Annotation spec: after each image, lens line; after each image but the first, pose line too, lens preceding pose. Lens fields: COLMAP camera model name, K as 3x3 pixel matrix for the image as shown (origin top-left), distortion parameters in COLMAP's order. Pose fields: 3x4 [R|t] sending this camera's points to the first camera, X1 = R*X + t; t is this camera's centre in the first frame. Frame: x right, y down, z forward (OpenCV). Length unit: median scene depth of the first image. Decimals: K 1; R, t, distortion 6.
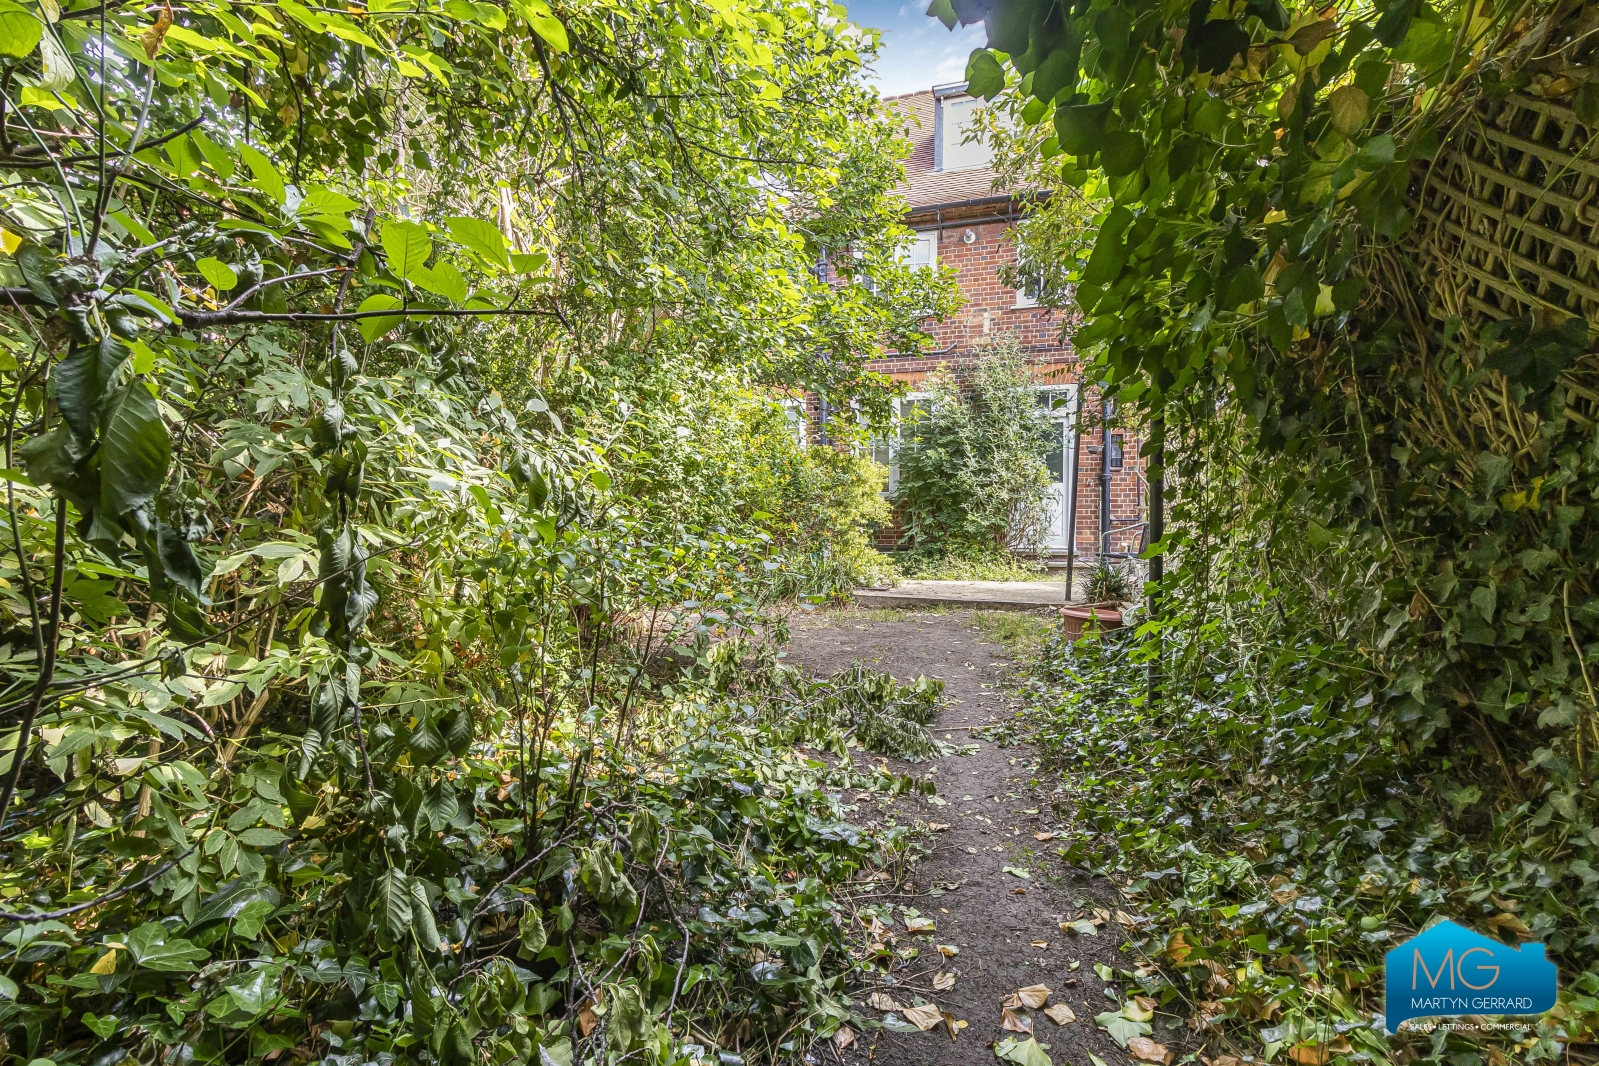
lens RADIAL K [[764.7, 0, 799.5], [0, 764.7, 533.0], [0, 0, 1]] dist [0.001101, -0.000006]
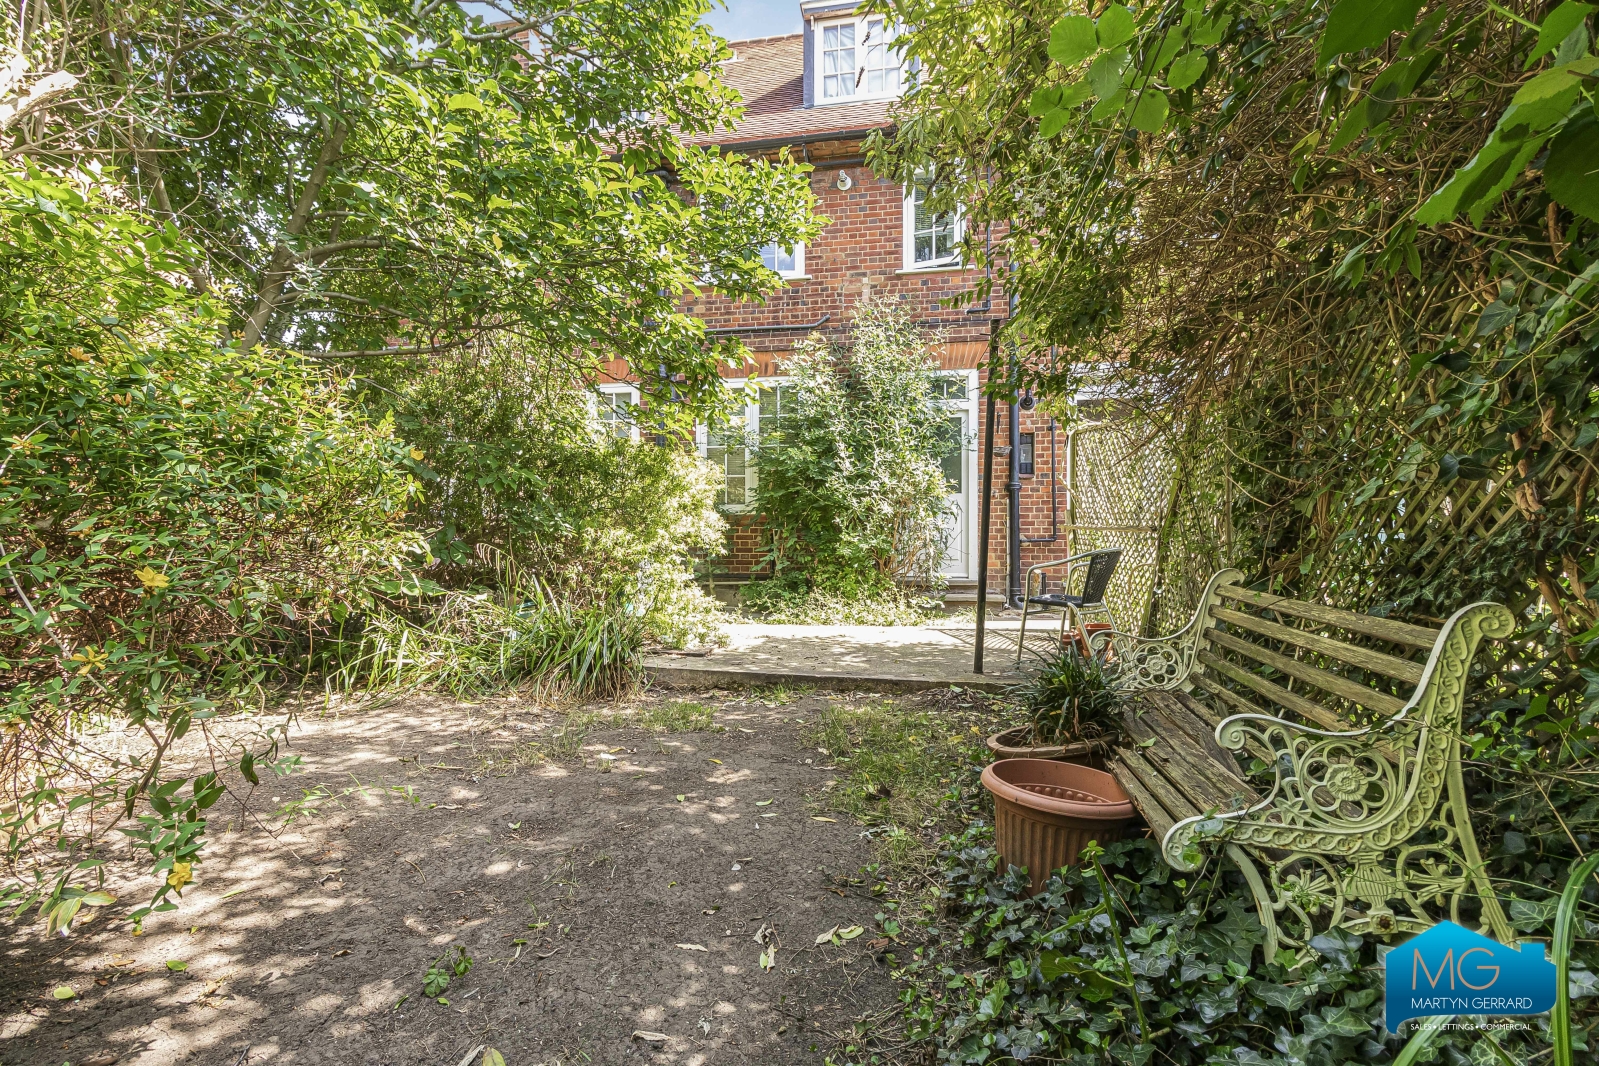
lens RADIAL K [[772.3, 0, 792.4], [0, 772.3, 516.5], [0, 0, 1]] dist [0.000485, -0.000034]
pose [[0.992367, 0.002028, 0.123306, 0.077724], [0.002643, 0.999286, -0.037702, -0.012854], [-0.123294, 0.037740, 0.991652, 0.248893]]
